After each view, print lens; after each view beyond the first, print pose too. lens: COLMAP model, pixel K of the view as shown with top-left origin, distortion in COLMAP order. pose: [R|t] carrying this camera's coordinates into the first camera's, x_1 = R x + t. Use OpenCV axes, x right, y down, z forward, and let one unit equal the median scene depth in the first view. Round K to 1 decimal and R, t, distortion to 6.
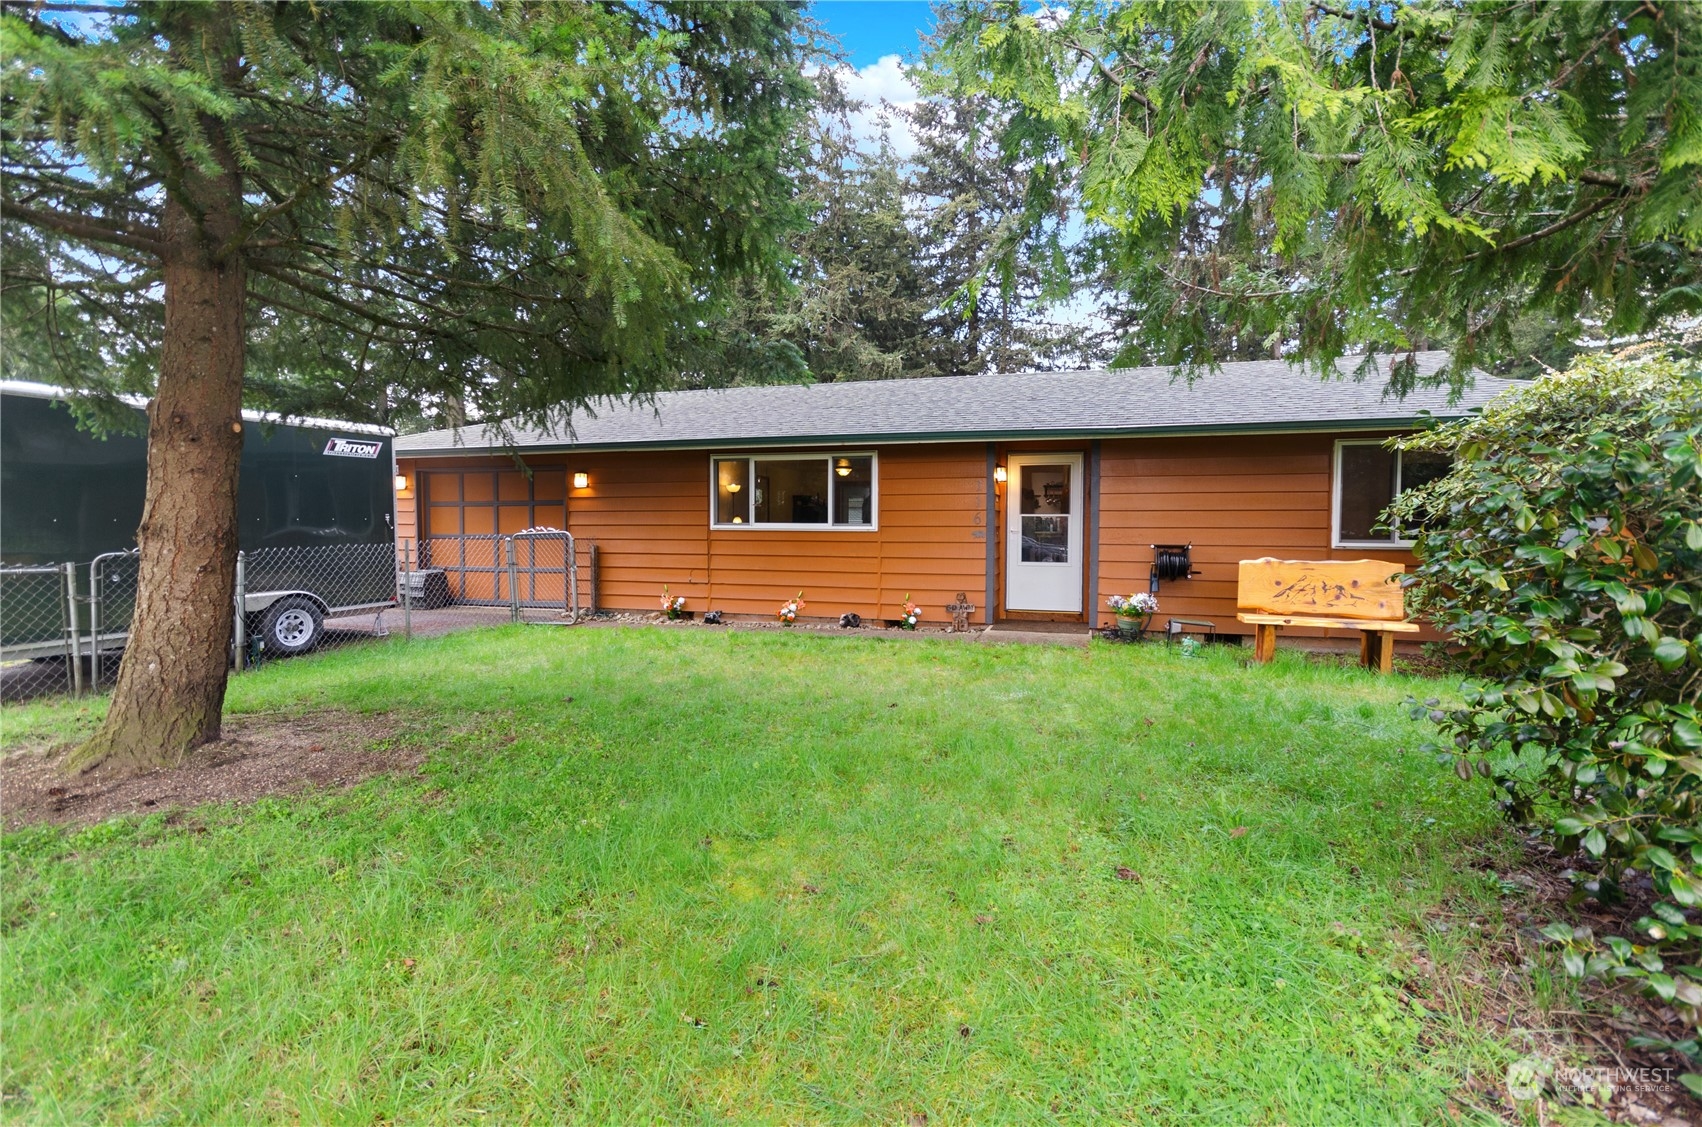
lens RADIAL K [[785.4, 0, 854.1], [0, 785.4, 529.0], [0, 0, 1]] dist [0.004914, -0.002504]
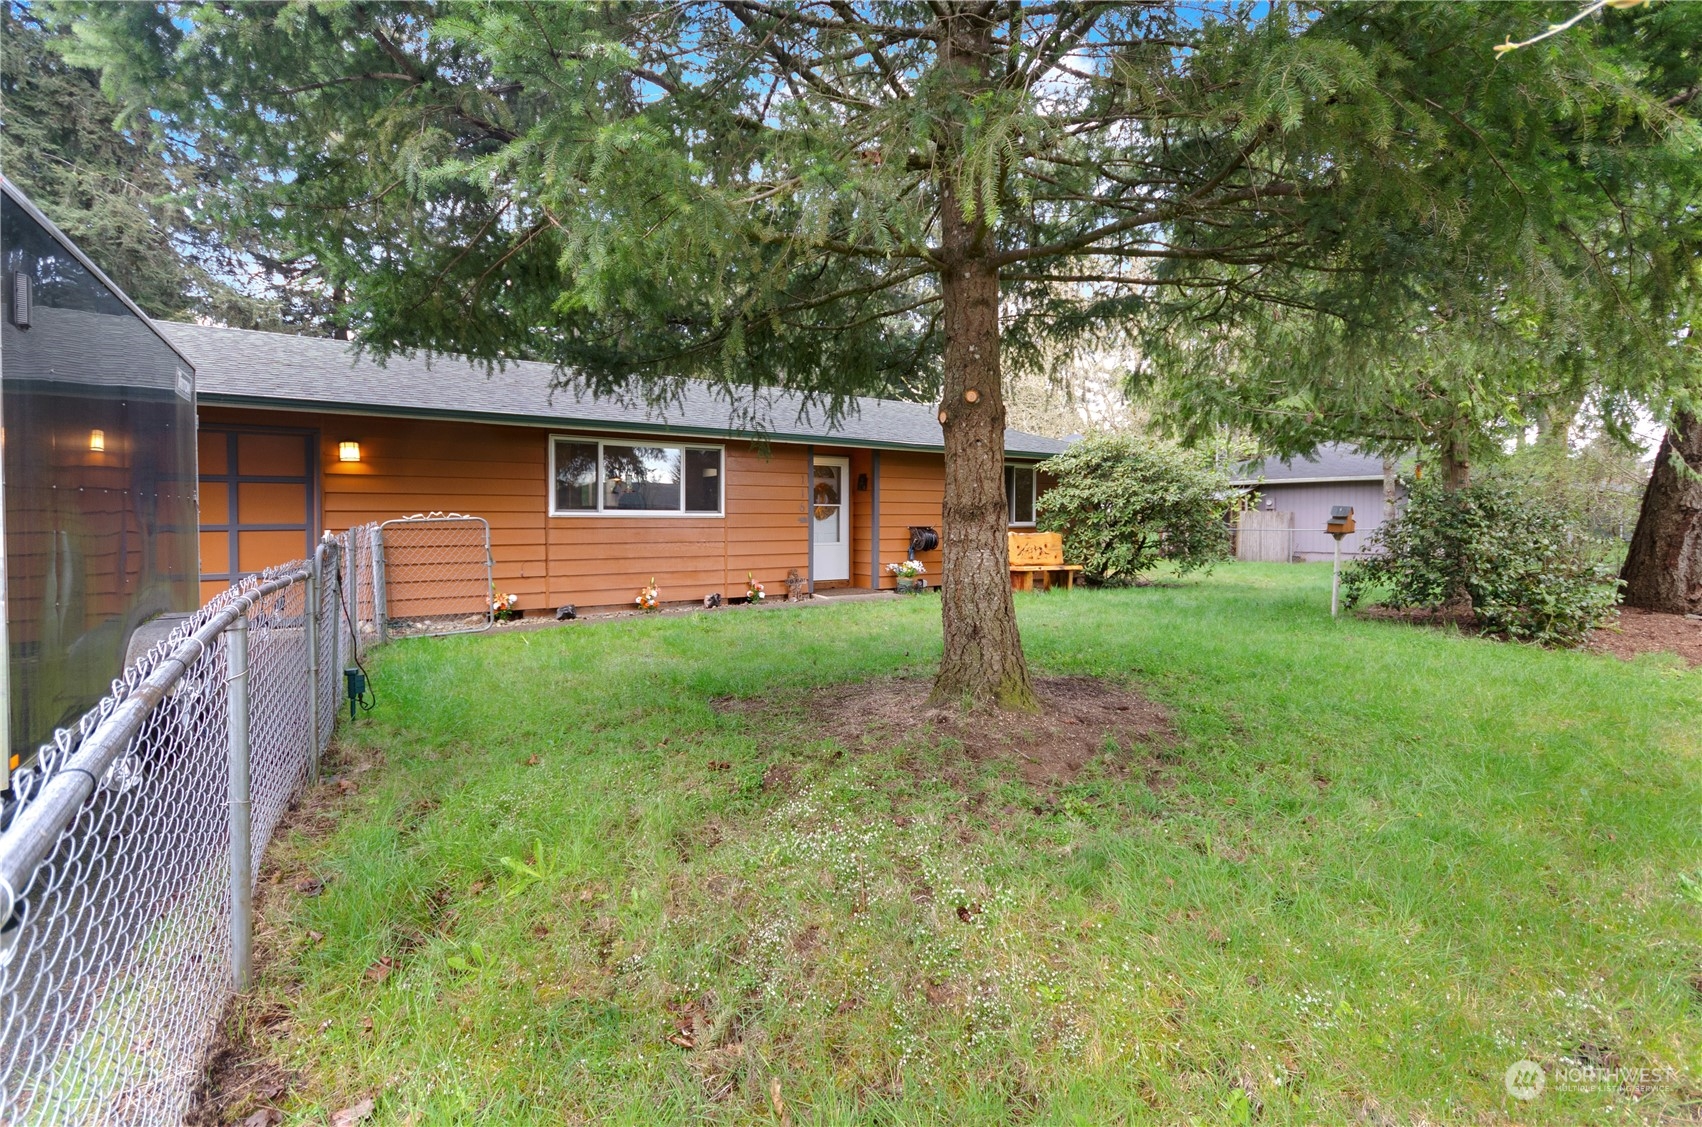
lens RADIAL K [[785.4, 0, 847.0], [0, 785.4, 523.0], [0, 0, 1]] dist [0.004914, -0.002504]
pose [[0.615123, -0.004960, 0.788415, -0.765648], [0.006401, 0.999979, 0.001297, 0.009787], [-0.788405, 0.004248, 0.615142, 0.195478]]
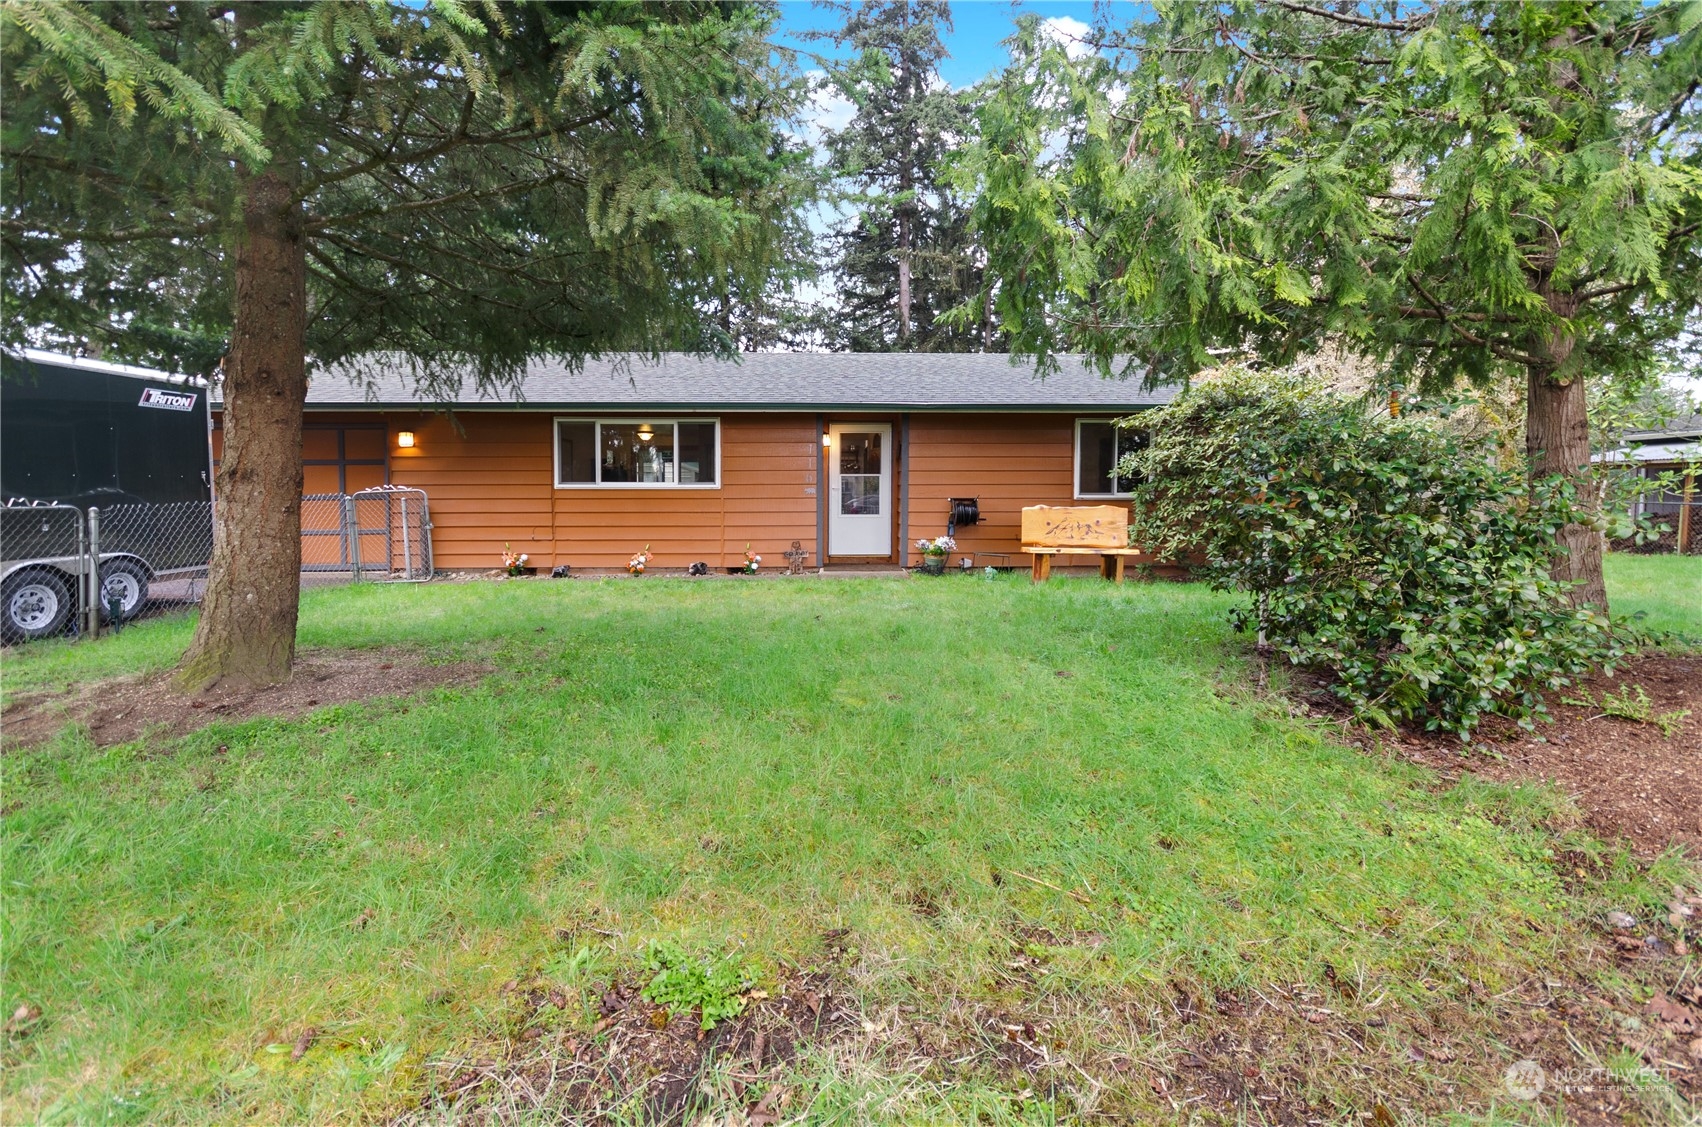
lens RADIAL K [[785.4, 0, 835.1], [0, 785.4, 507.4], [0, 0, 1]] dist [0.004914, -0.002504]
pose [[0.947238, -0.010077, 0.320372, -0.183787], [0.005995, 0.999888, 0.013724, 0.015232], [-0.320474, -0.011080, 0.947192, -0.124293]]
